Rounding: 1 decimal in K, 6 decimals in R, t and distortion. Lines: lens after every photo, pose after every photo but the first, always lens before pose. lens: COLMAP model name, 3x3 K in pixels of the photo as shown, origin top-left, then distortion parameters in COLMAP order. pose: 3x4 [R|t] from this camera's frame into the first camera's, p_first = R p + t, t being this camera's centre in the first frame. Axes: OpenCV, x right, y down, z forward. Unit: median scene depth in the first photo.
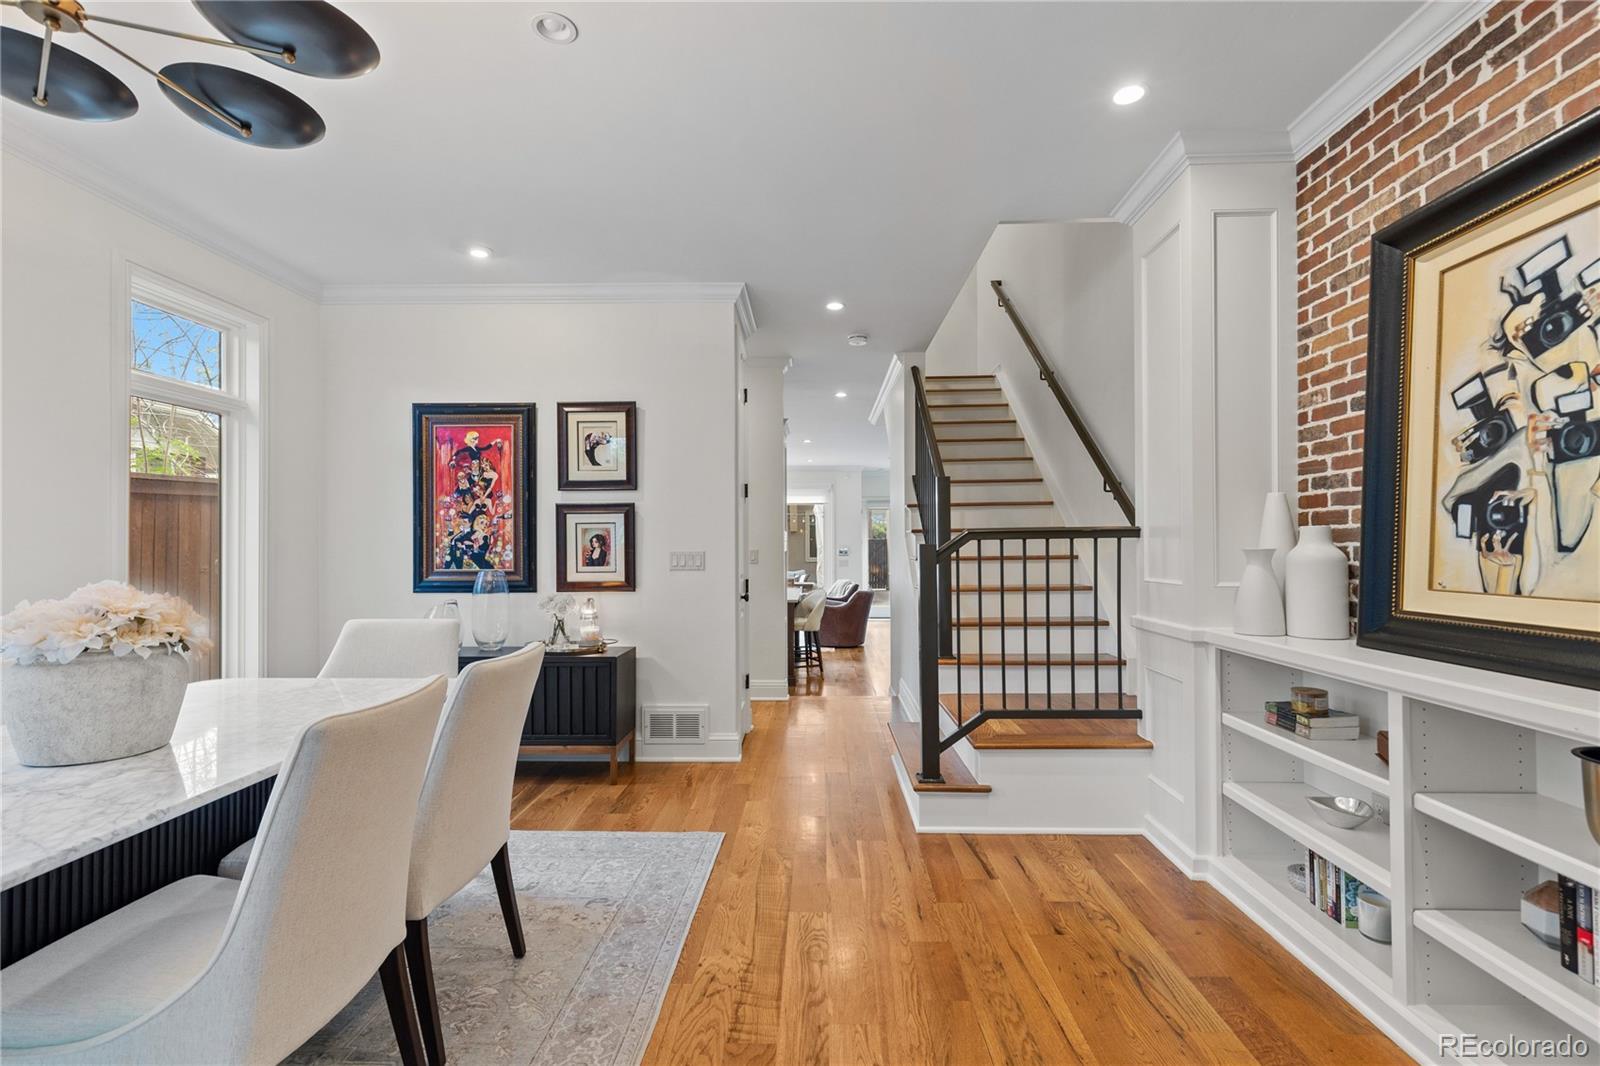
lens RADIAL K [[723.6, 0, 800.0], [0, 723.6, 536.2], [0, 0, 1]] dist [0.001866, -0.001748]
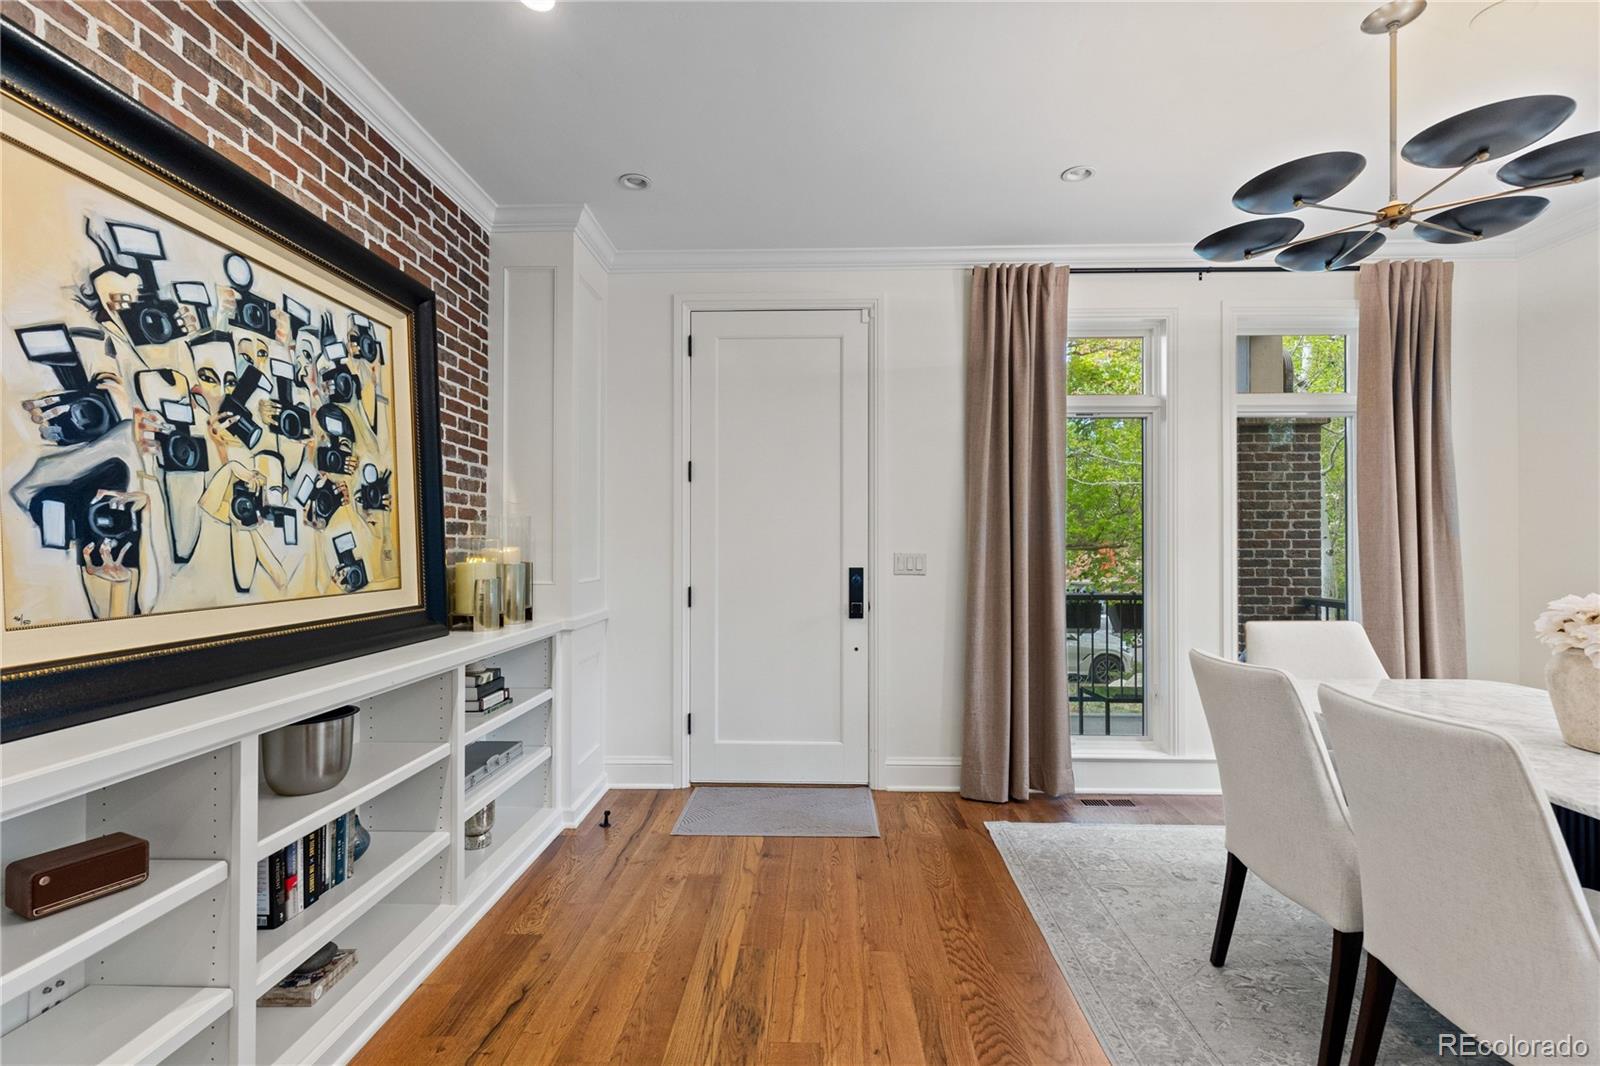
lens RADIAL K [[723.6, 0, 801.3], [0, 723.6, 538.9], [0, 0, 1]] dist [0.001866, -0.001748]
pose [[-0.999976, 0.002977, 0.006213, 0.043251], [0.002844, 0.999771, -0.021202, 0.002498], [-0.006275, -0.021183, -0.999756, 0.408609]]
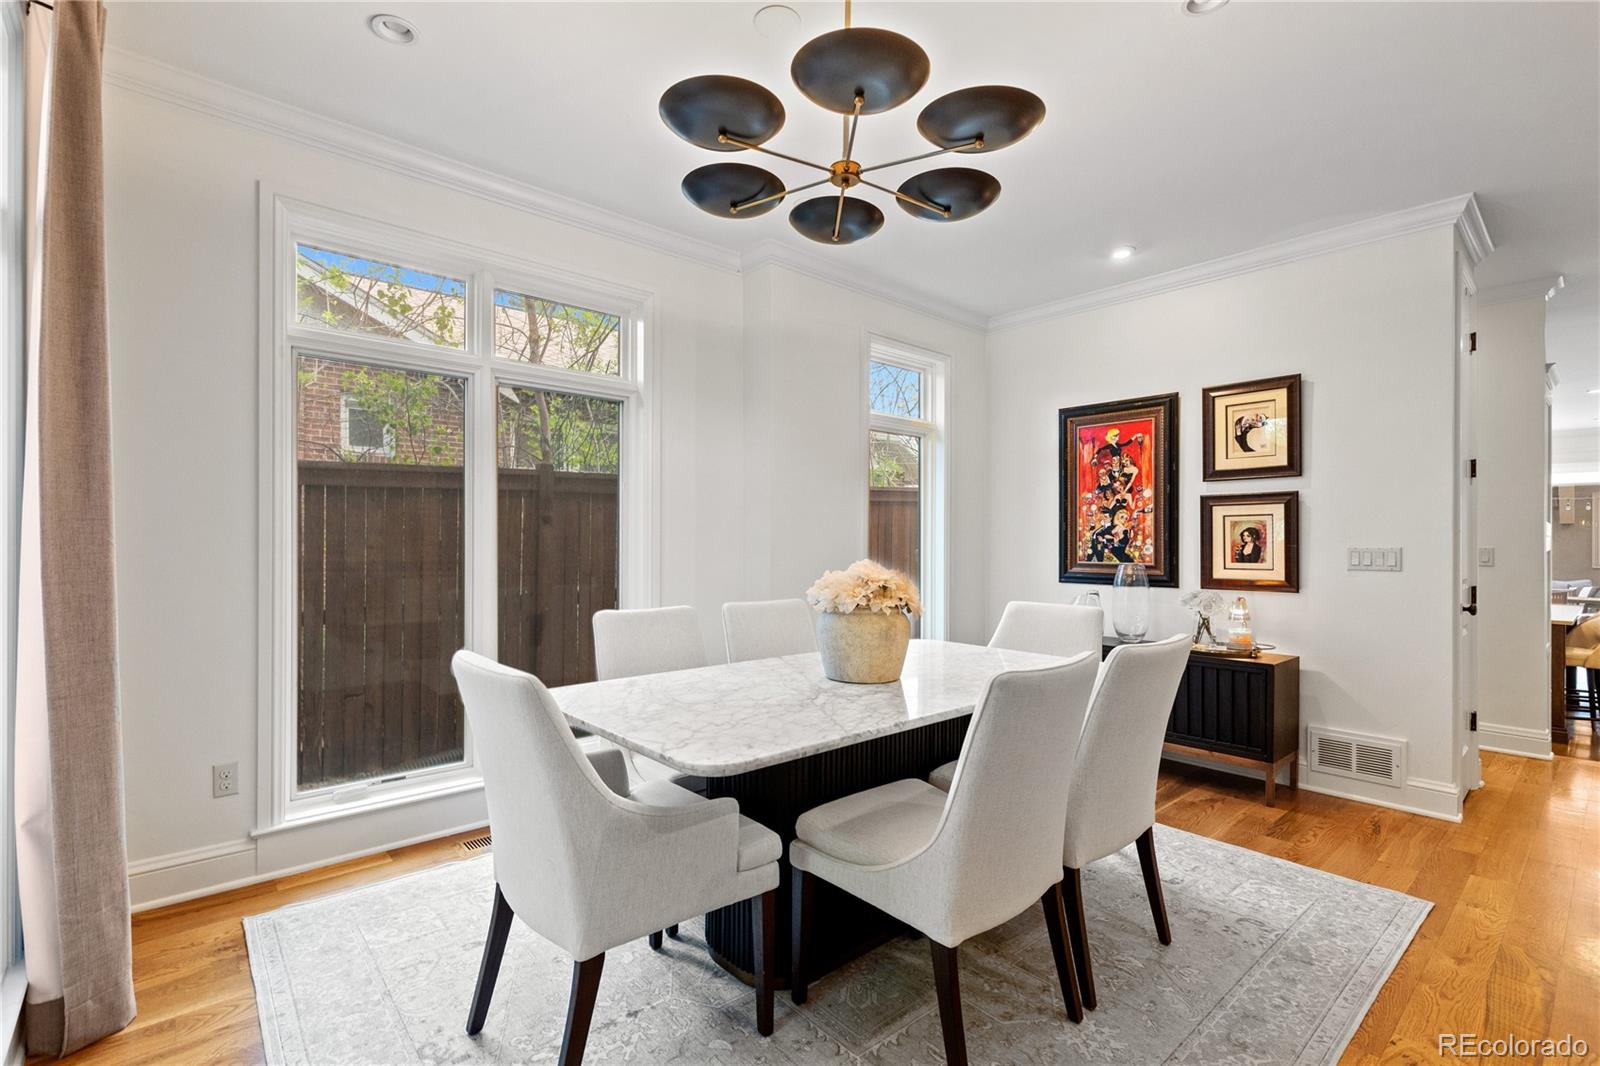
lens RADIAL K [[723.6, 0, 801.0], [0, 723.6, 542.9], [0, 0, 1]] dist [0.001866, -0.001748]
pose [[0.680161, 0.005900, -0.733039, 0.006177], [0.002619, 0.999942, 0.010479, 0.013875], [0.733058, -0.009047, 0.680106, -0.072562]]
